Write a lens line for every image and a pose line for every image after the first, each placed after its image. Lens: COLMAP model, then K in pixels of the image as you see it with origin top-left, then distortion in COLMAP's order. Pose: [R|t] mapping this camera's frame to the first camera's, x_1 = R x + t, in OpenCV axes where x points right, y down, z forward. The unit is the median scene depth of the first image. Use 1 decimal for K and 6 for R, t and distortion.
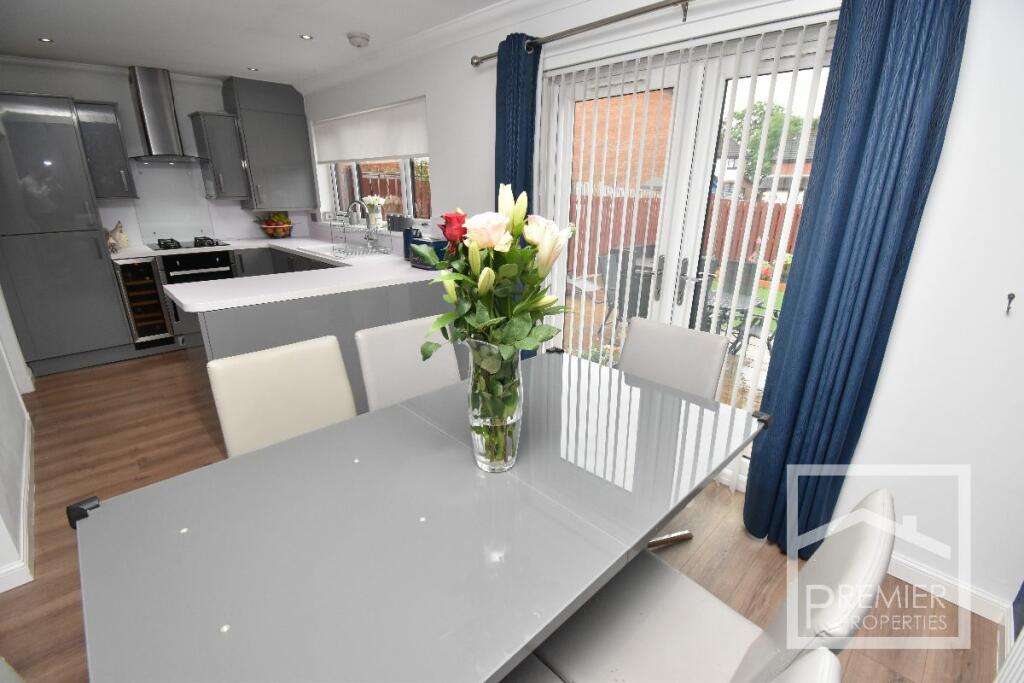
lens RADIAL K [[450.7, 0, 515.6], [0, 450.7, 345.1], [0, 0, 1]] dist [0.003320, -0.019383]
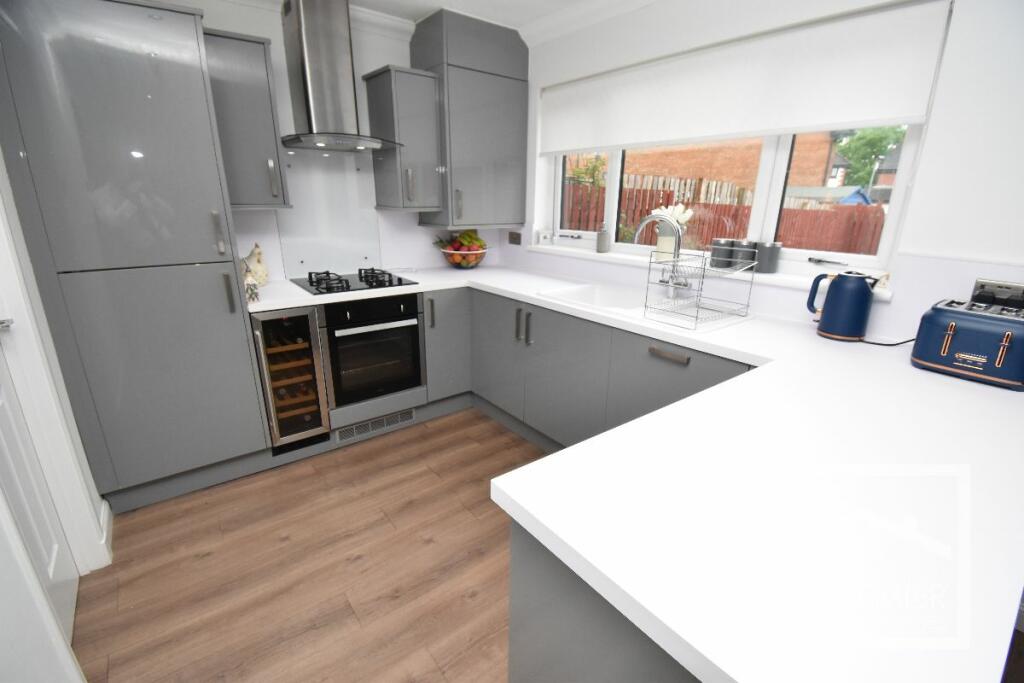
lens RADIAL K [[450.7, 0, 515.6], [0, 450.7, 345.1], [0, 0, 1]] dist [0.003320, -0.019383]
pose [[0.994425, 0.035980, -0.099113, -0.450114], [-0.038005, 0.999104, -0.018615, -0.135460], [0.098355, 0.022278, 0.994902, 0.406104]]
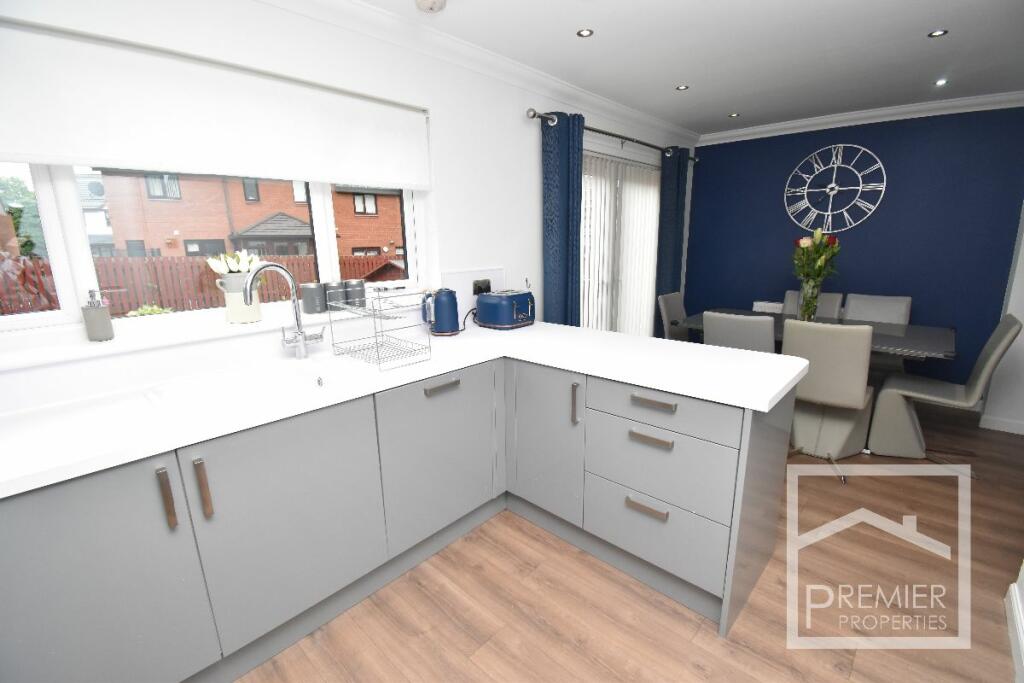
lens RADIAL K [[450.7, 0, 515.6], [0, 450.7, 345.1], [0, 0, 1]] dist [0.003320, -0.019383]
pose [[-0.039725, -0.232099, 0.971881, -0.748482], [0.340667, 0.911227, 0.231539, -0.245840], [-0.939344, 0.340286, 0.042870, 0.717049]]
